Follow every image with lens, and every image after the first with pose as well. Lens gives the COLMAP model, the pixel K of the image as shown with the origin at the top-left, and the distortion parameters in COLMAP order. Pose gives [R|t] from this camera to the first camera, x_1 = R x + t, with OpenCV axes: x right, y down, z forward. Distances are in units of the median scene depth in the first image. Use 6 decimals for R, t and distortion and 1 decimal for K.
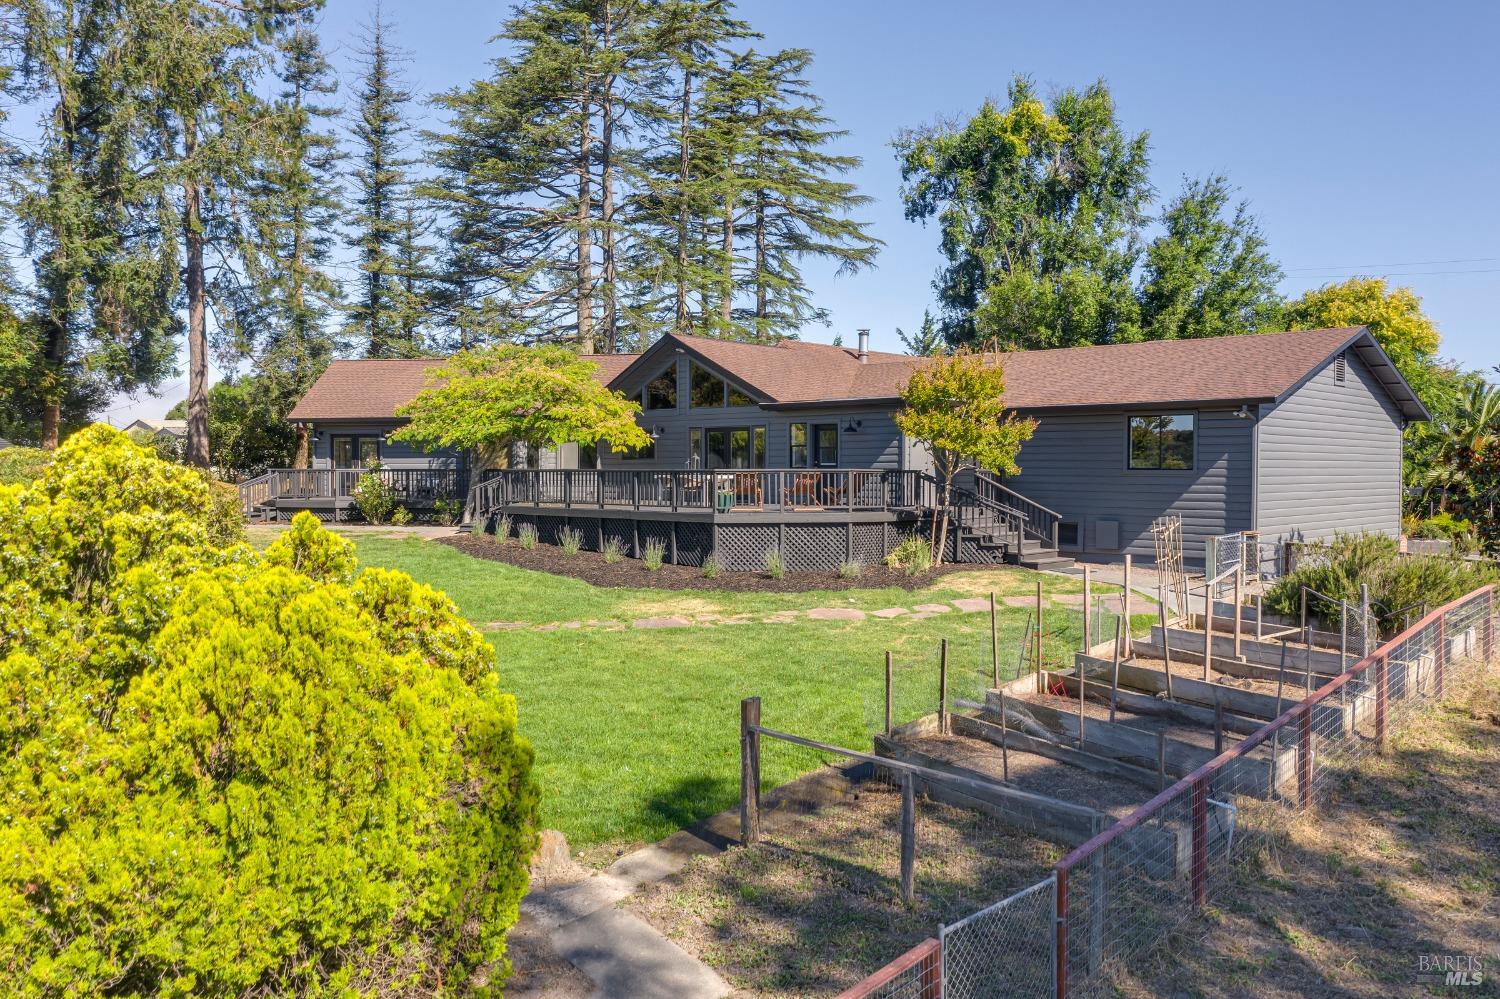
lens RADIAL K [[1204.9, 0, 750.0], [0, 1204.9, 499.5], [0, 0, 1]] dist [-0.002835, -0.006844]
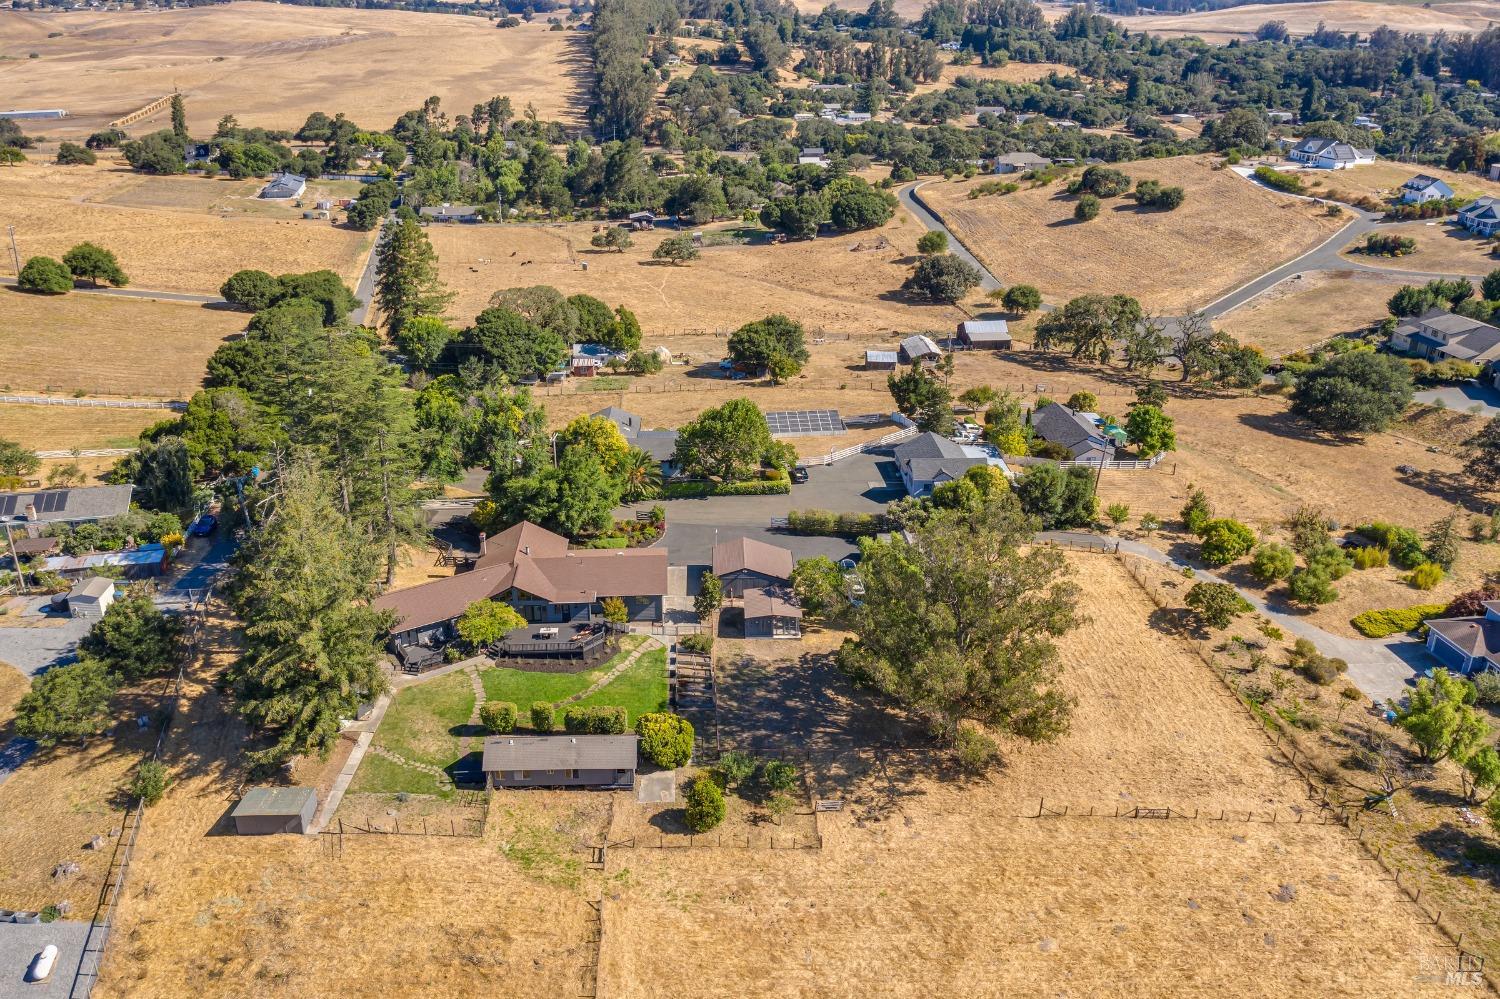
lens RADIAL K [[1204.9, 0, 750.0], [0, 1204.9, 499.5], [0, 0, 1]] dist [-0.002835, -0.006844]
pose [[0.684417, -0.292235, 0.667961, -1.387677], [0.015946, 0.921937, 0.387012, -1.272726], [-0.728917, -0.254226, 0.635649, -1.288628]]
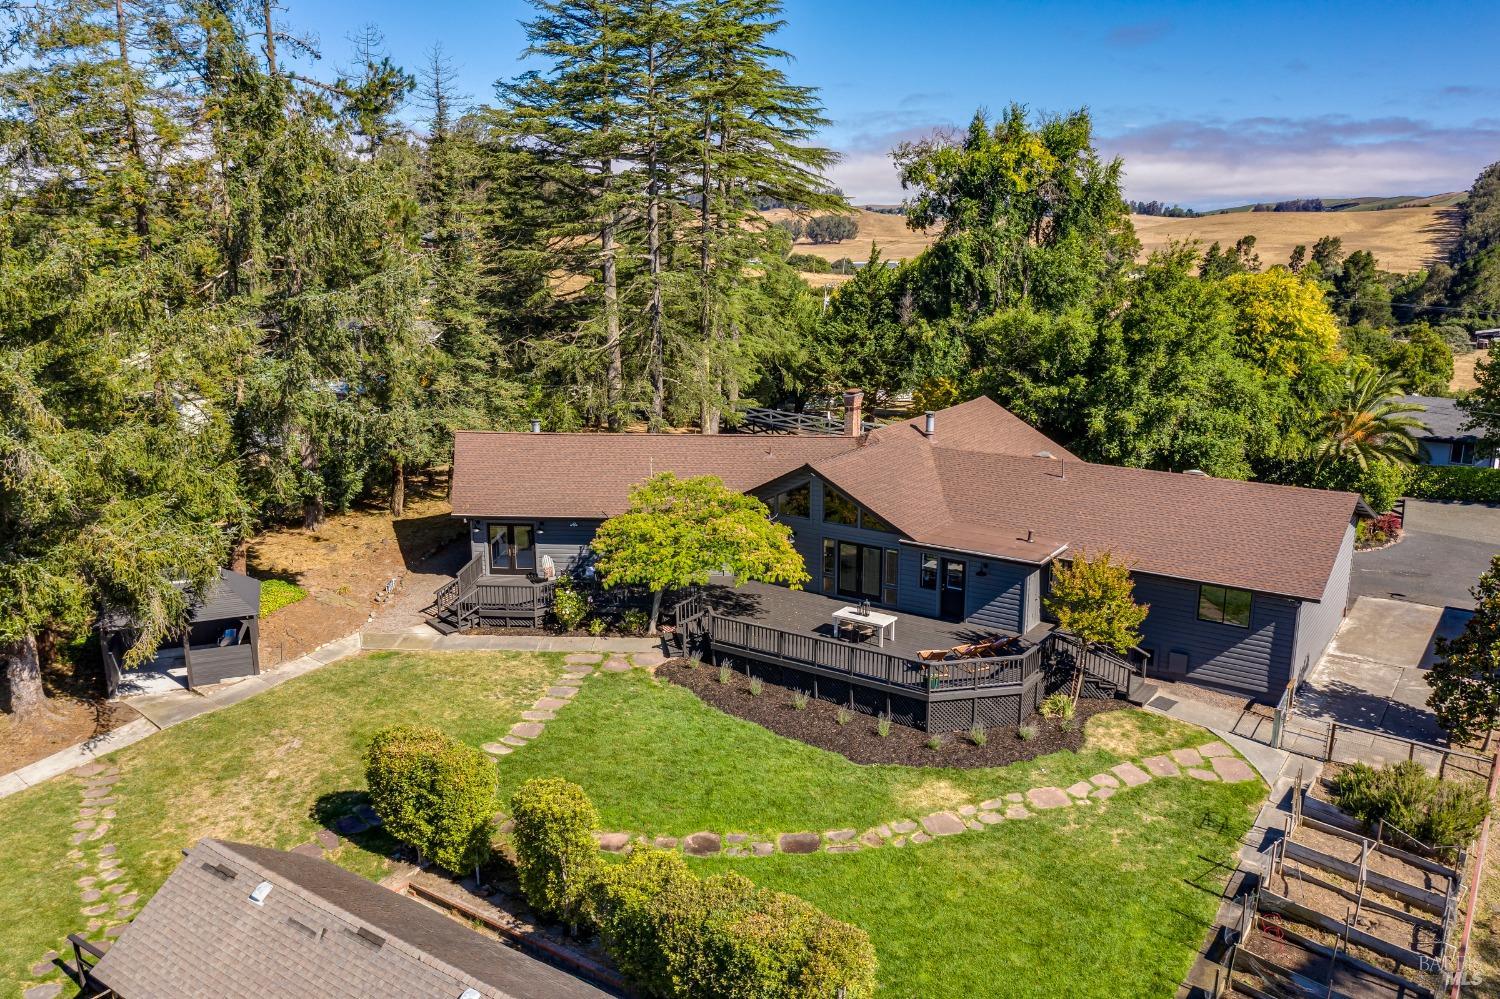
lens RADIAL K [[1204.9, 0, 750.0], [0, 1204.9, 499.5], [0, 0, 1]] dist [-0.002835, -0.006844]
pose [[0.986773, -0.043781, 0.156083, -0.221340], [0.008856, 0.975960, 0.217768, -0.256945], [-0.161865, -0.213505, 0.963439, -0.116789]]
